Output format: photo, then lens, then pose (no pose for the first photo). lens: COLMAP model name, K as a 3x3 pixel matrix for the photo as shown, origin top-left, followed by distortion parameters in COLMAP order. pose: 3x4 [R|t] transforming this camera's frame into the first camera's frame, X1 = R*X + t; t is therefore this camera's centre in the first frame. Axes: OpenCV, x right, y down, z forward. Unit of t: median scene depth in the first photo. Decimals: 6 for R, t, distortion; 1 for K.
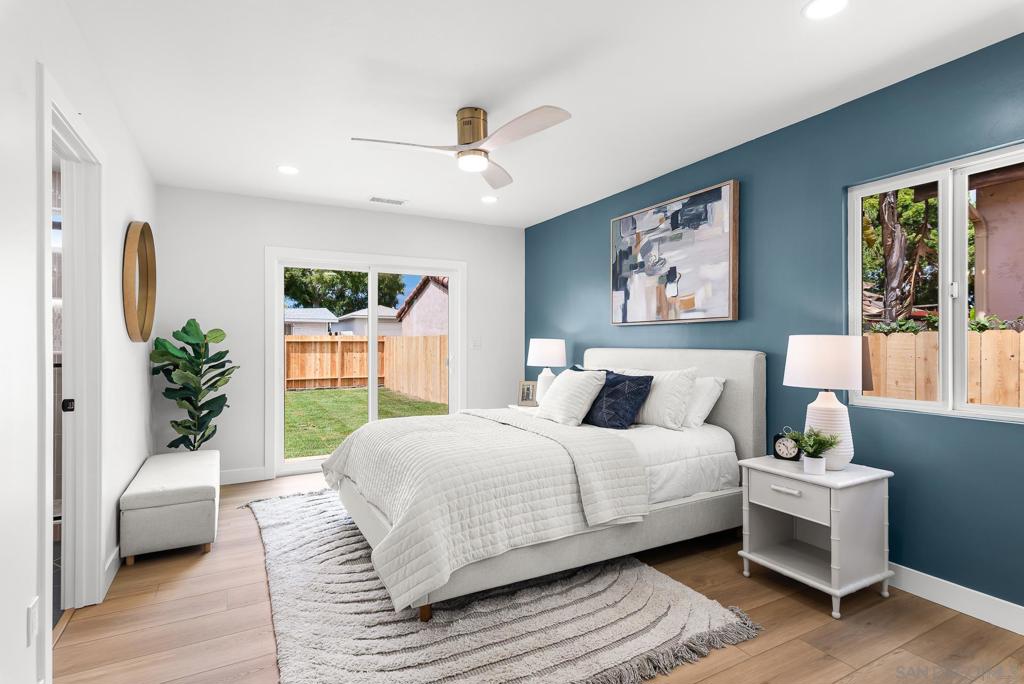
lens RADIAL K [[516.3, 0, 511.9], [0, 516.3, 342.0], [0, 0, 1]] dist [0.023511, -0.001454]
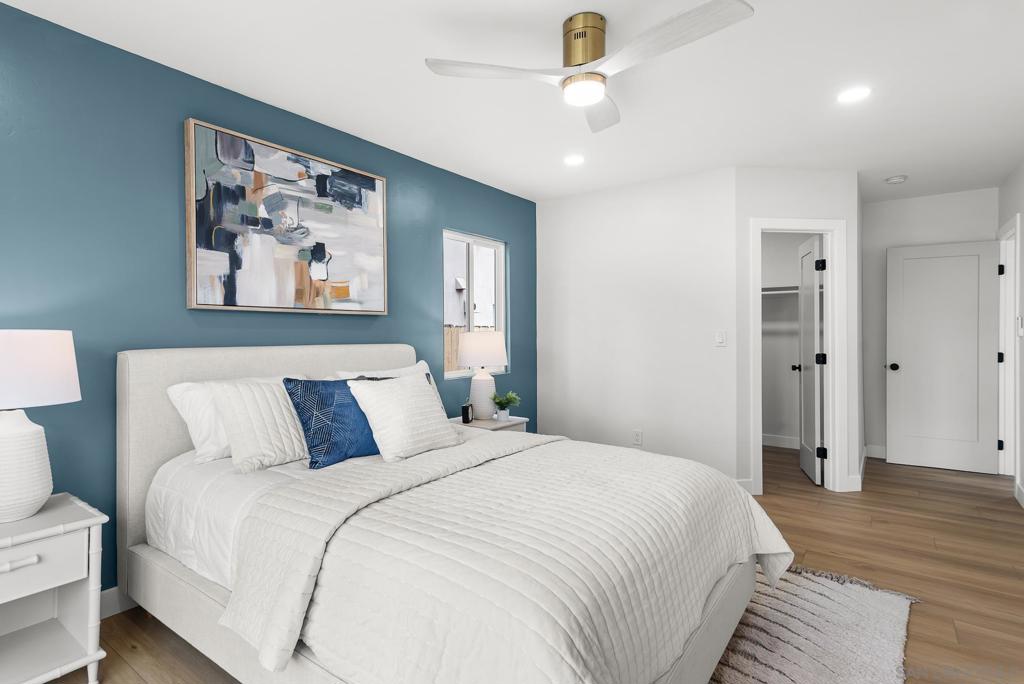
lens RADIAL K [[516.3, 0, 512.2], [0, 516.3, 336.5], [0, 0, 1]] dist [0.023511, -0.001454]
pose [[-0.428790, 0.006180, 0.903383, -0.523849], [0.011255, 0.999936, -0.001498, 0.003880], [-0.903334, 0.009526, -0.428832, 1.051948]]
